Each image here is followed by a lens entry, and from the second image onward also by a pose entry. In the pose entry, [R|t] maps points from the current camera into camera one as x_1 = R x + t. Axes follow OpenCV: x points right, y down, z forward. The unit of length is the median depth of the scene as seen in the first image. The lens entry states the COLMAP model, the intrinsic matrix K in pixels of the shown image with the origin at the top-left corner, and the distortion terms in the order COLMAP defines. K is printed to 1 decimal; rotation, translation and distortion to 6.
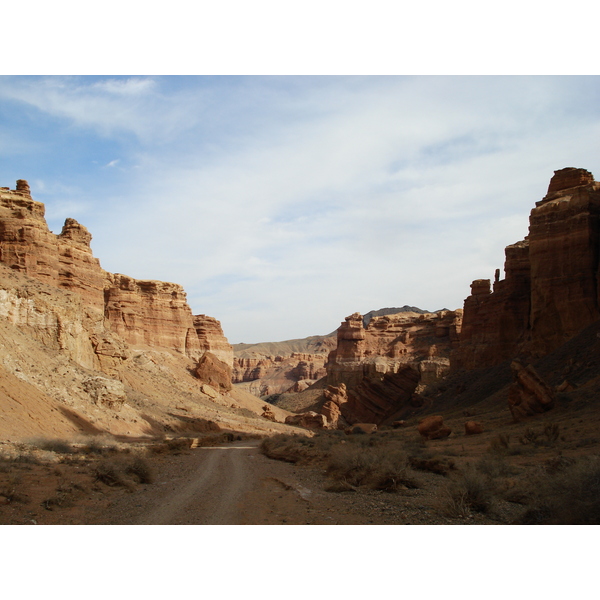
lens RADIAL K [[686.6, 0, 299.5], [0, 686.6, 299.0], [0, 0, 1]] dist [-0.100543, 0.000000]
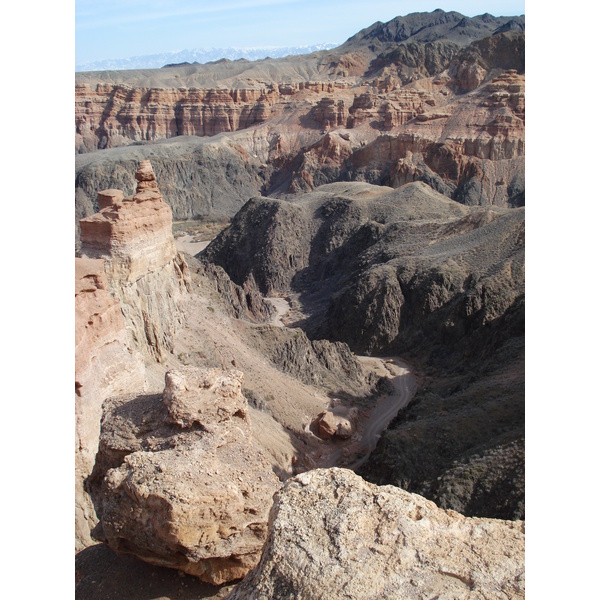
lens RADIAL K [[686.6, 0, 307.0], [0, 686.6, 303.4], [0, 0, 1]] dist [-0.100543, 0.000000]
pose [[0.998629, -0.030396, 0.042621, -0.152405], [0.009869, 0.908879, 0.416942, -0.022636], [-0.051411, -0.415950, 0.907933, 0.837426]]
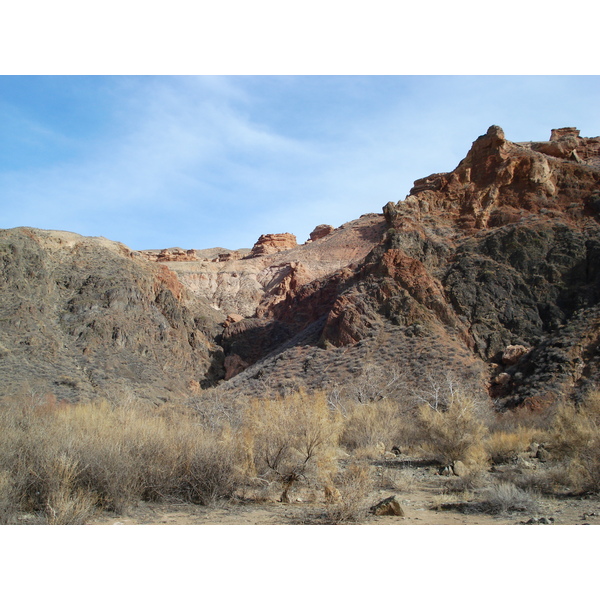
lens RADIAL K [[686.6, 0, 299.4], [0, 686.6, 301.0], [0, 0, 1]] dist [-0.100543, 0.000000]
pose [[0.999930, 0.001095, -0.011791, -0.118216], [-0.002121, 0.996177, -0.087329, 0.524058], [0.011651, 0.087348, 0.996110, 2.399172]]
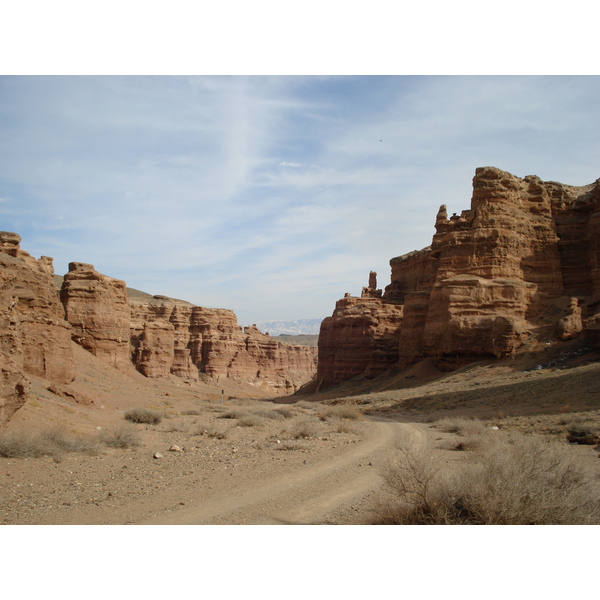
lens RADIAL K [[686.6, 0, 299.5], [0, 686.6, 300.3], [0, 0, 1]] dist [-0.100543, 0.000000]
pose [[0.982323, -0.001059, -0.187190, 0.270466], [0.009874, 0.998885, 0.046162, -0.287882], [0.186932, -0.047194, 0.981239, -1.505203]]
